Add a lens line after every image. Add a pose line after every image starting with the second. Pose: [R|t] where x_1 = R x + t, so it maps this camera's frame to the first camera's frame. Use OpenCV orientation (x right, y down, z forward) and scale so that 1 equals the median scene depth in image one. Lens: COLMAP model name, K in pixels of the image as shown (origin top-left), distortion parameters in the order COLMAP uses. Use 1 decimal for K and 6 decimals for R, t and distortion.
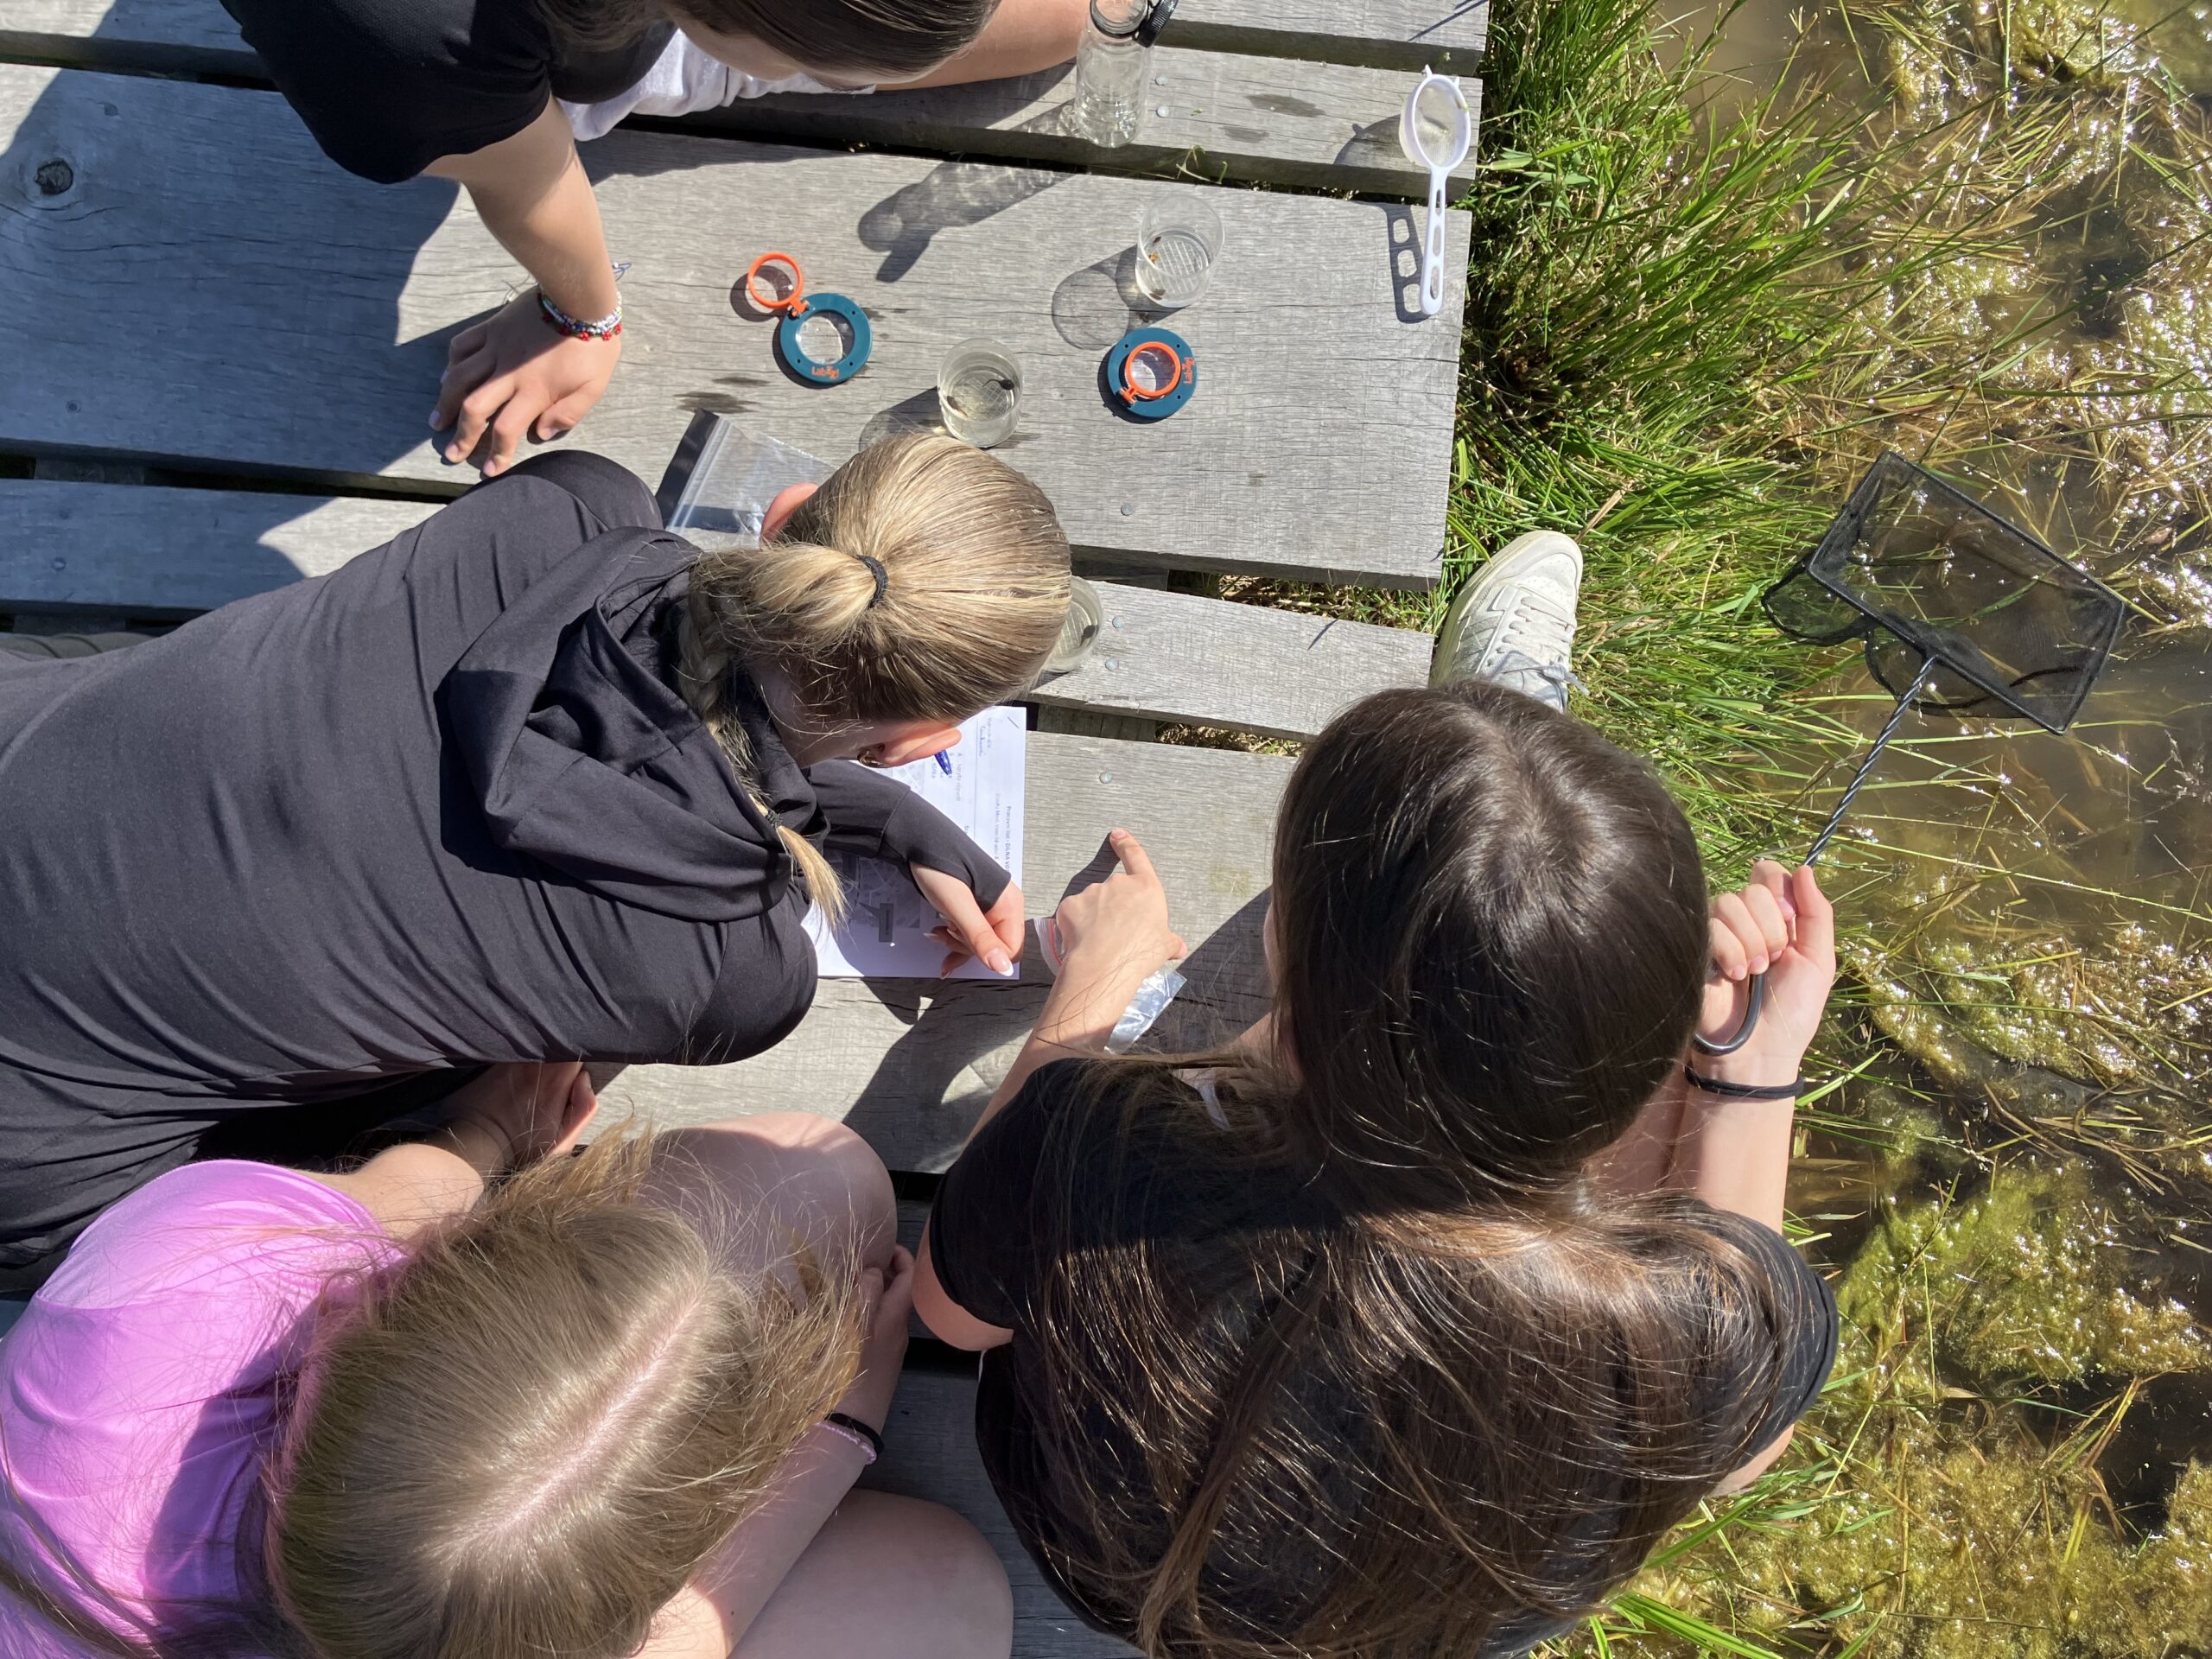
lens RADIAL K [[1764.4, 0, 1054.0], [0, 1764.4, 828.7], [0, 0, 1]] dist [0.064642, -0.089387]
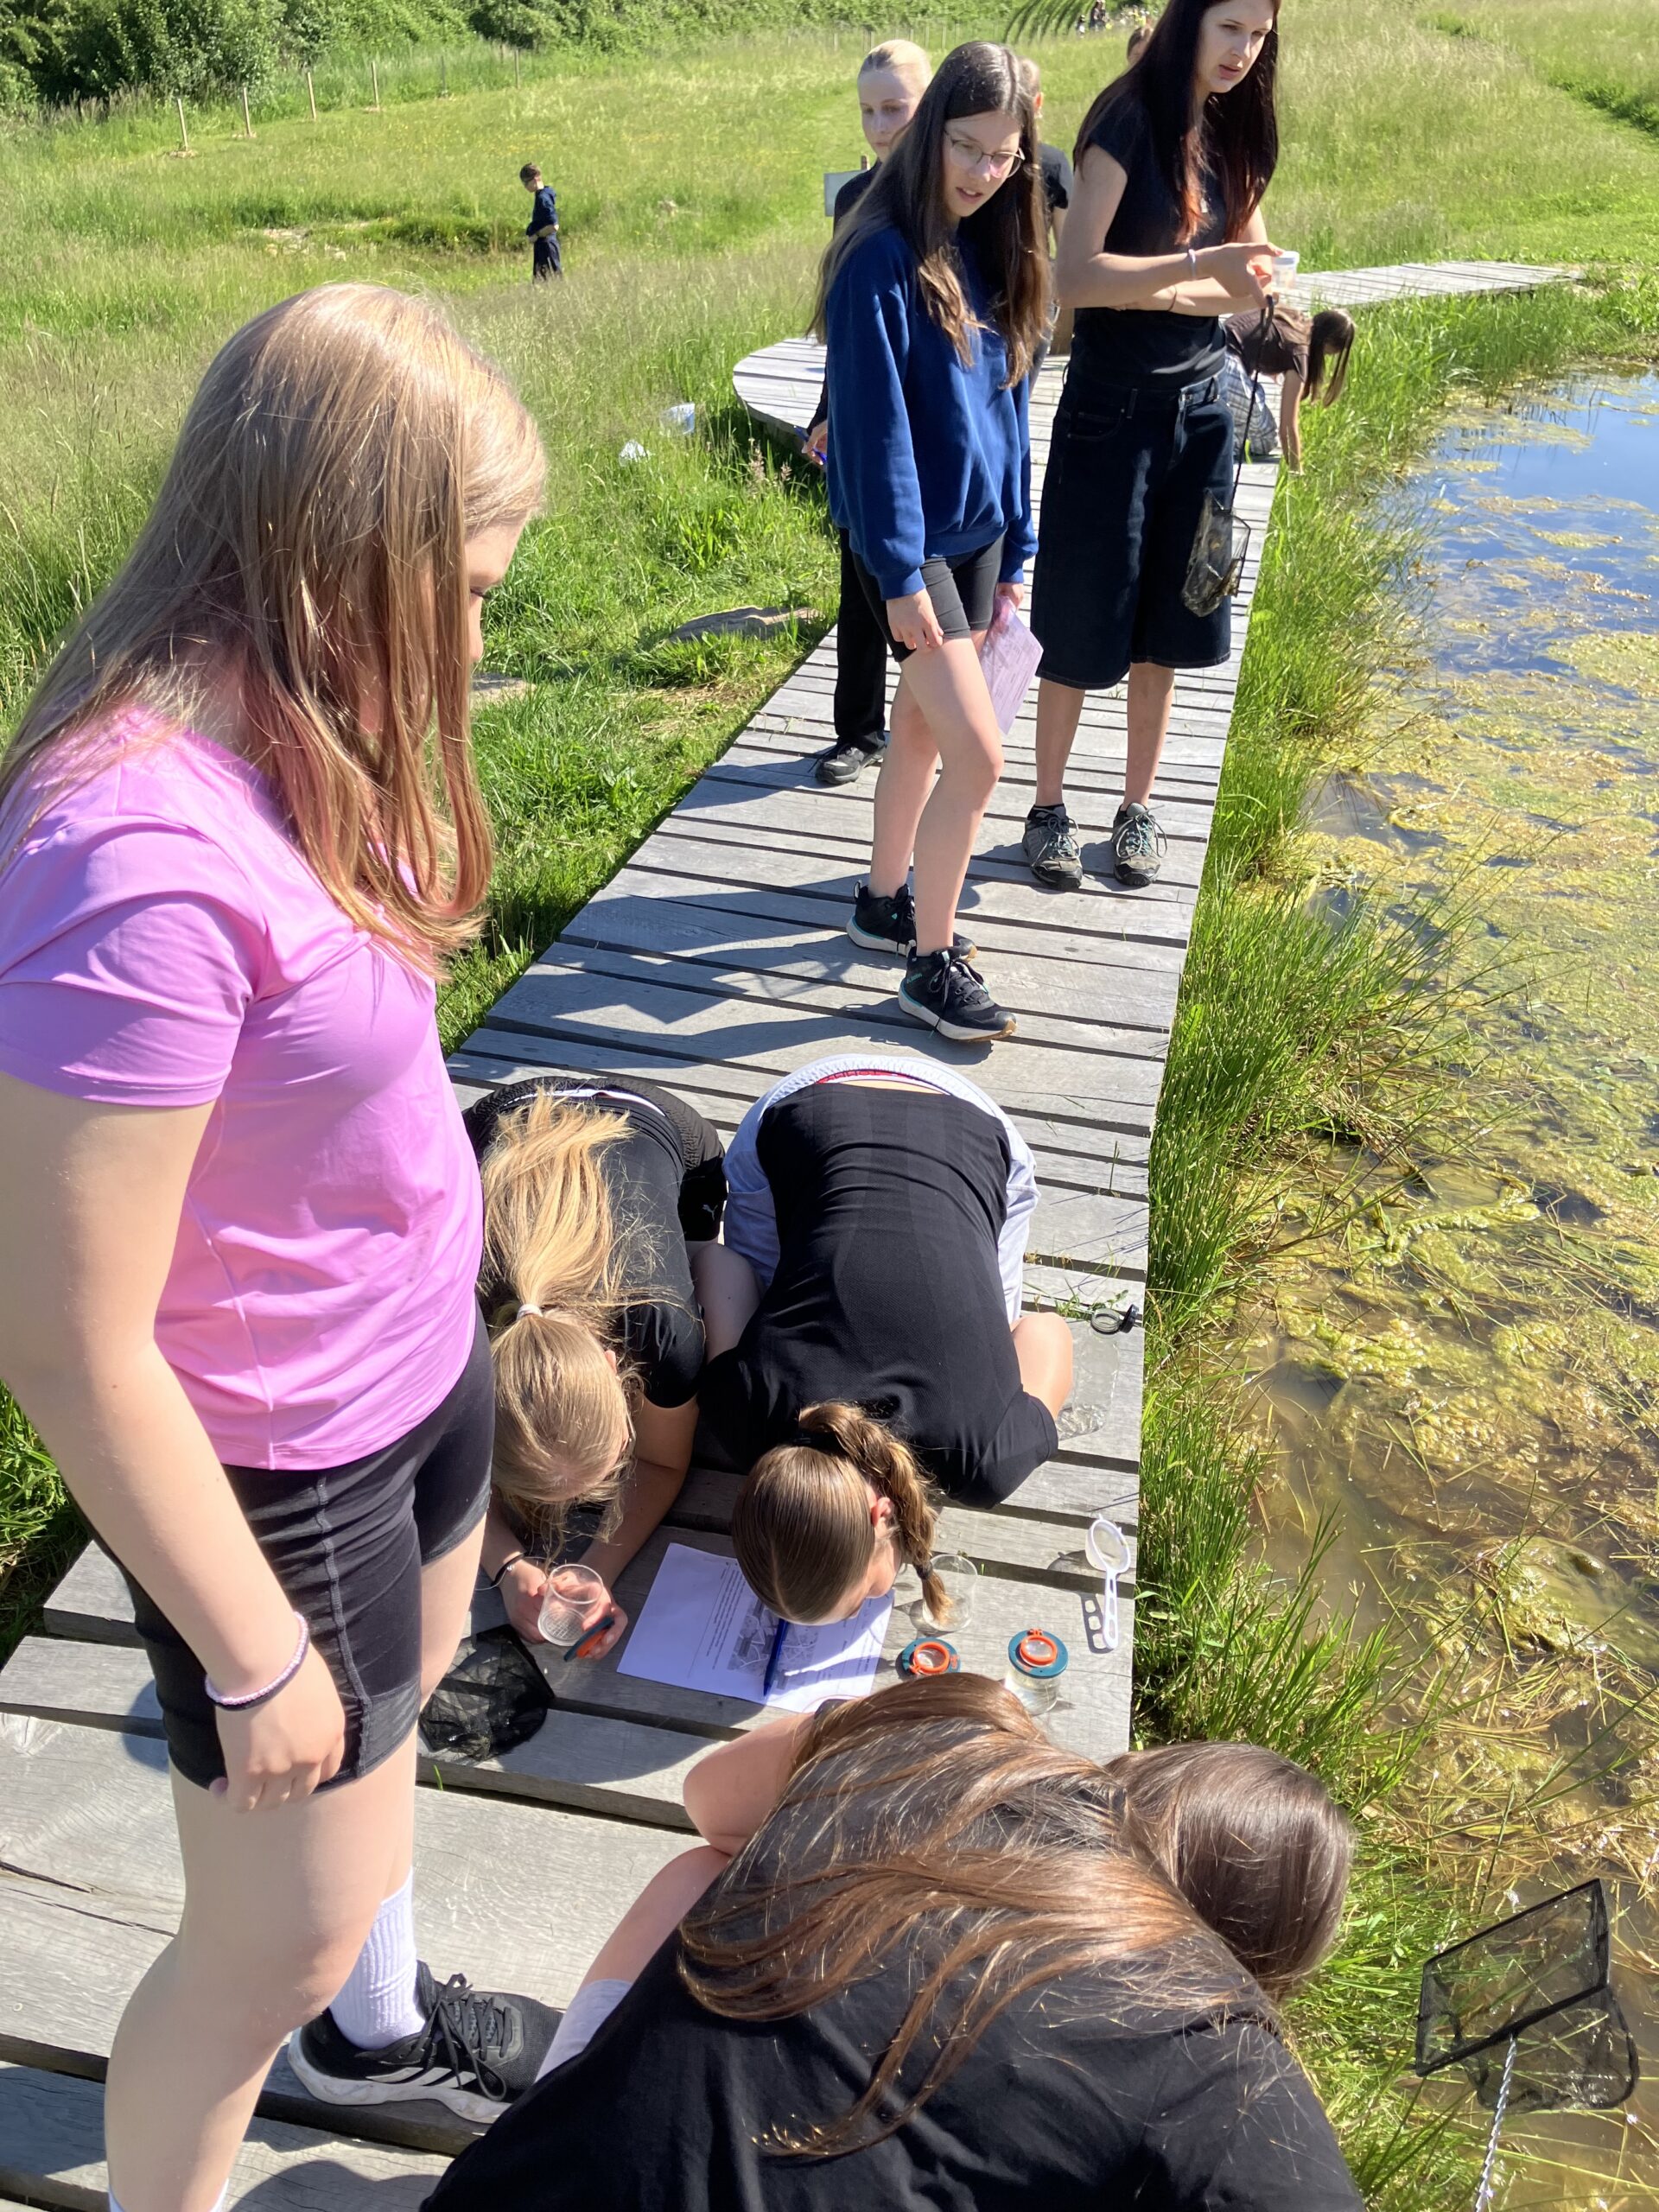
lens RADIAL K [[1764.4, 0, 829.5], [0, 1764.4, 1106.0], [0, 0, 1]] dist [0.064642, -0.089387]
pose [[0.995635, 0.066128, -0.065860, 0.030829], [-0.091839, 0.568571, -0.817492, 0.608967], [-0.016613, 0.819972, 0.572162, -0.230183]]
